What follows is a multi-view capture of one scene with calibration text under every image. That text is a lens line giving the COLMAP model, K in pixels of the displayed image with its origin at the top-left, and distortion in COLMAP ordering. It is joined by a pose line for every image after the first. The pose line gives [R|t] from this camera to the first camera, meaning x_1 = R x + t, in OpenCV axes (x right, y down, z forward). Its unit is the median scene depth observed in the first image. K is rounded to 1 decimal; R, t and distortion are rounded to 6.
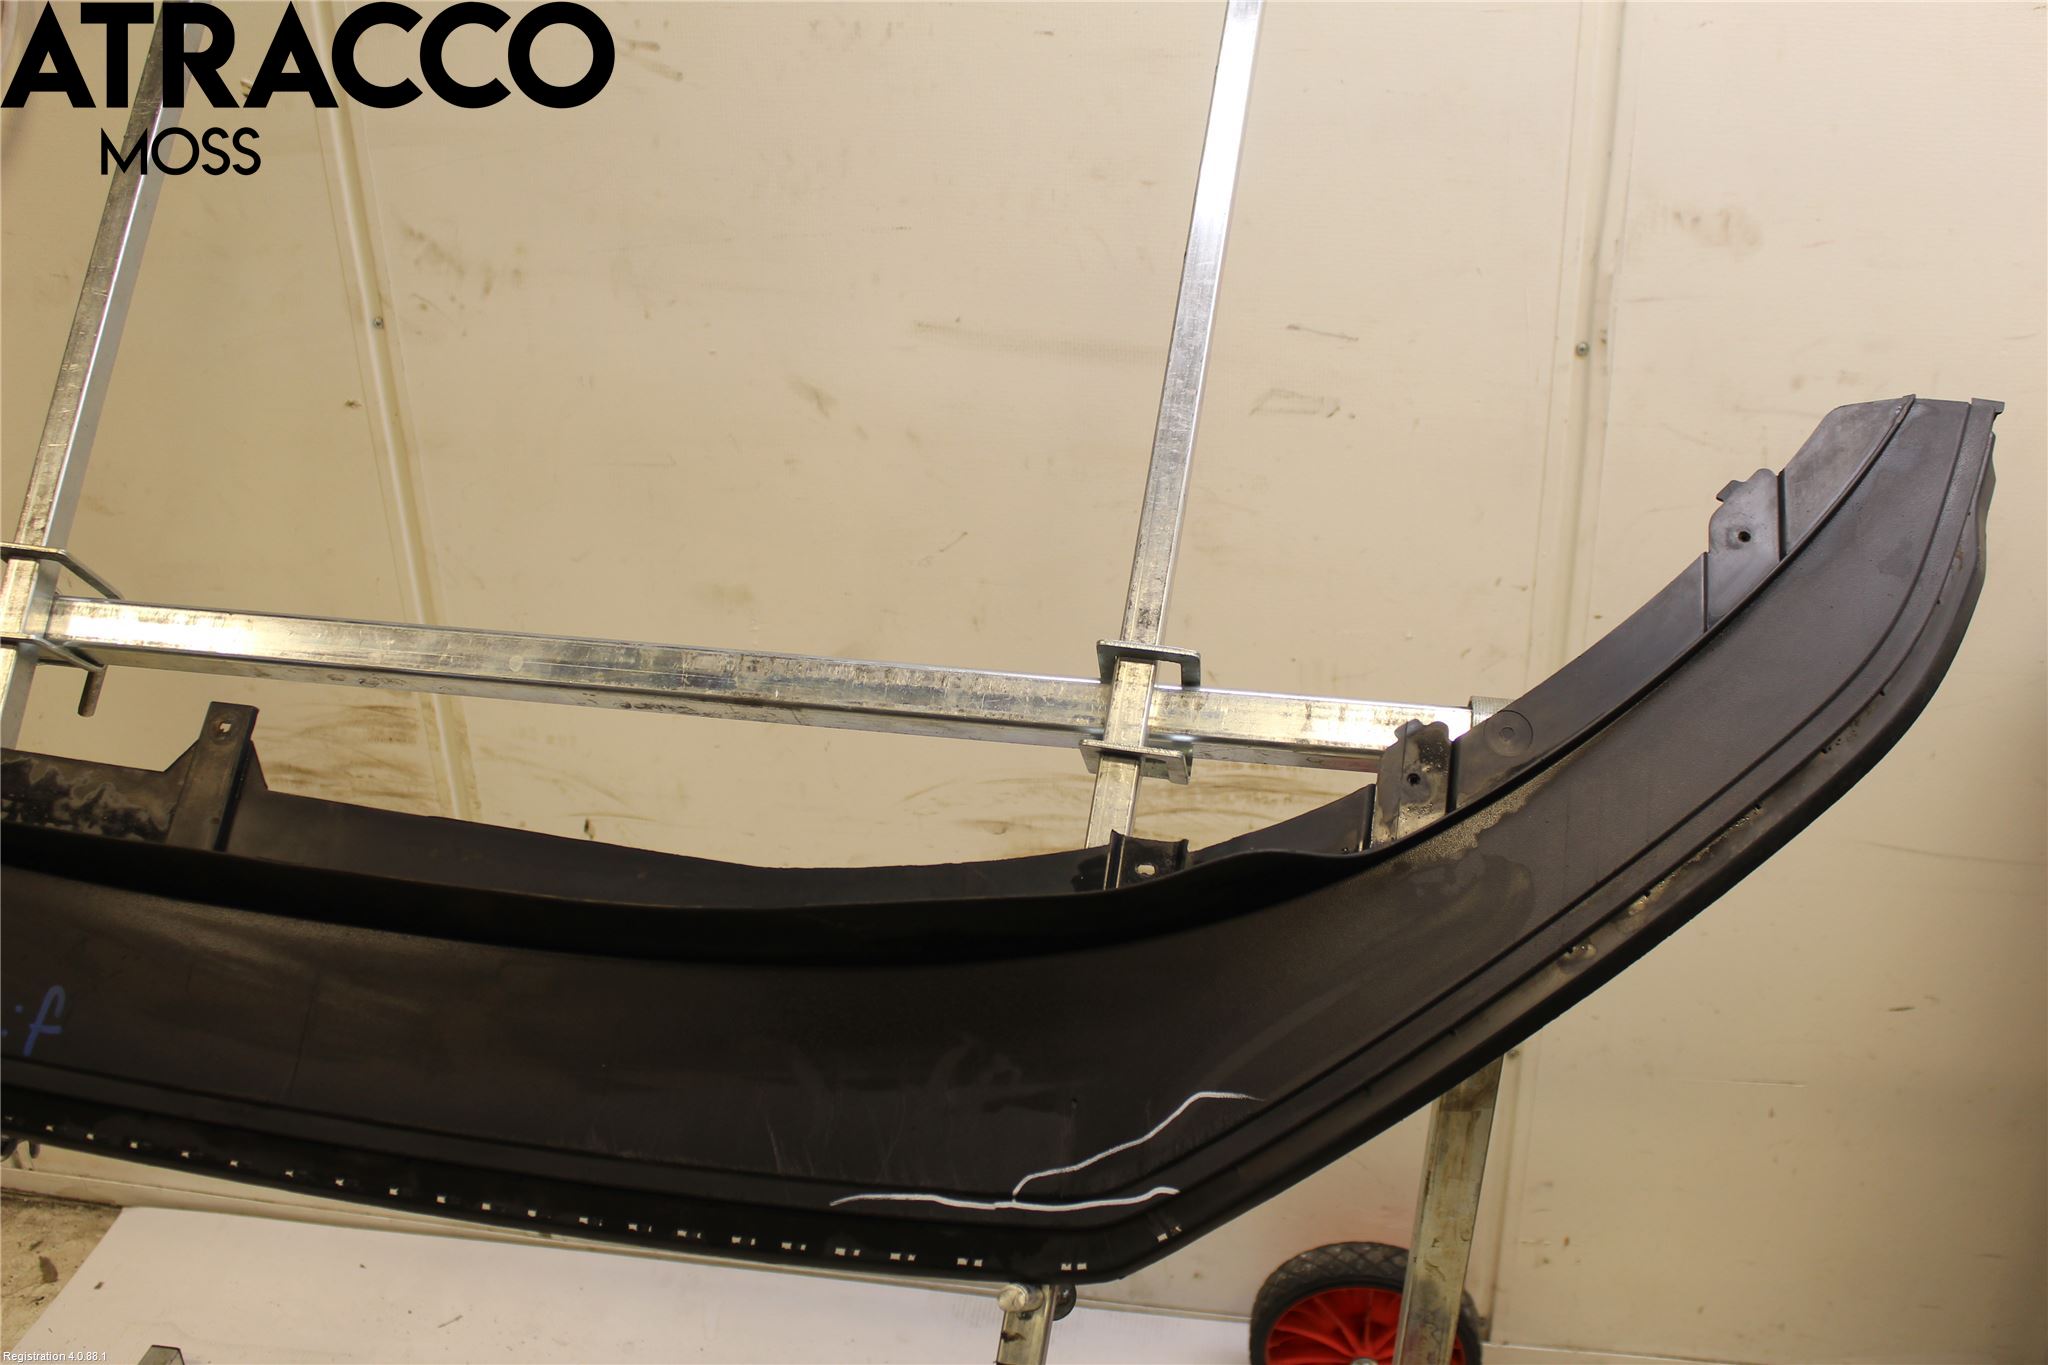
lens RADIAL K [[1933.0, 0, 1024.0], [0, 1933.0, 682.5], [0, 0, 1]] dist [-0.142566, 0.131015]
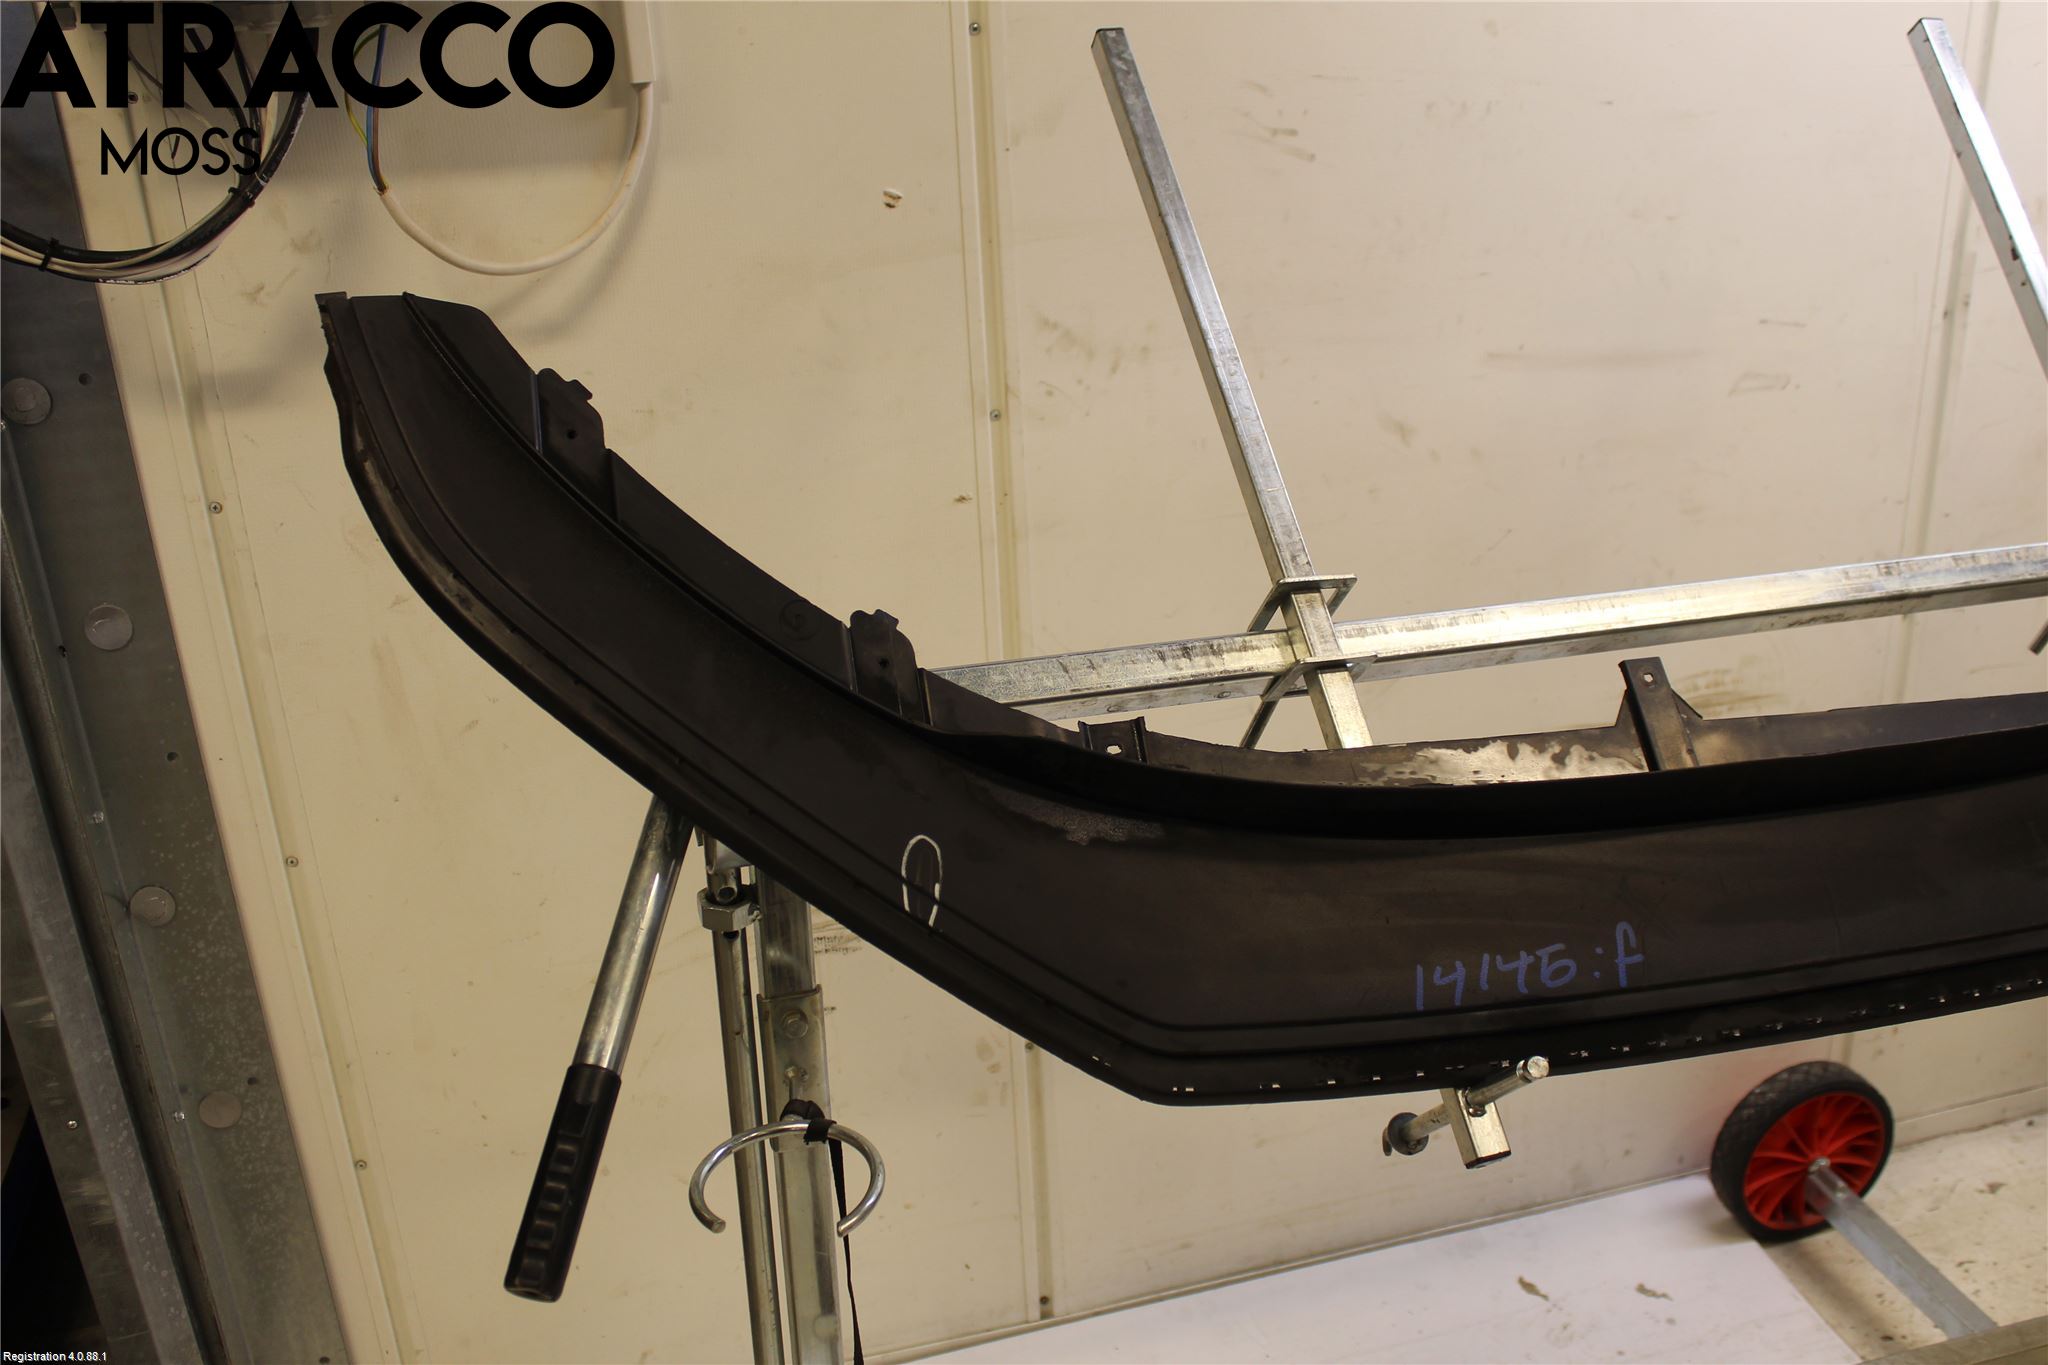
lens RADIAL K [[1933.0, 0, 1024.0], [0, 1933.0, 682.5], [0, 0, 1]] dist [-0.142566, 0.131015]
pose [[0.907245, -0.178206, 0.380984, -0.798289], [0.206518, 0.977838, -0.034400, -0.008006], [-0.366410, 0.109889, 0.923941, 0.041491]]
